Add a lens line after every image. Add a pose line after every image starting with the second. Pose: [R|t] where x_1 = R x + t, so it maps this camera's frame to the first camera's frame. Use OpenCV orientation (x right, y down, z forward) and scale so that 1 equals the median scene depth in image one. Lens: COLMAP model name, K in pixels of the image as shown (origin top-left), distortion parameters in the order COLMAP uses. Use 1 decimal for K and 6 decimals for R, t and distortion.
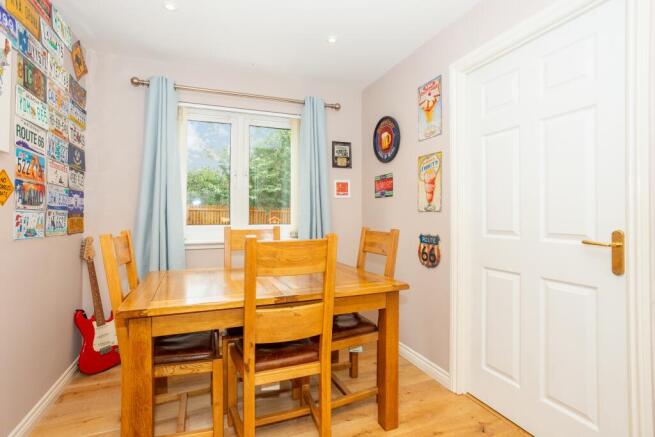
lens RADIAL K [[313.6, 0, 323.8], [0, 313.6, 217.0], [0, 0, 1]] dist [-0.056537, 0.036724]
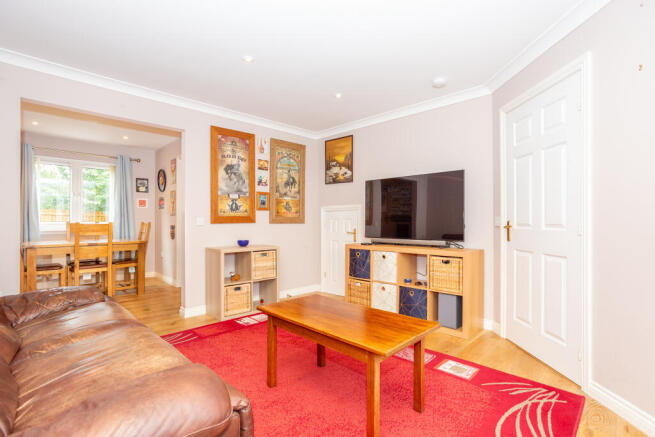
lens RADIAL K [[313.6, 0, 323.8], [0, 313.6, 217.0], [0, 0, 1]] dist [-0.056537, 0.036724]
pose [[0.920397, 0.008169, 0.390900, 0.384923], [-0.007197, 0.999966, -0.003951, -0.009326], [-0.390919, 0.000824, 0.920425, -1.296482]]
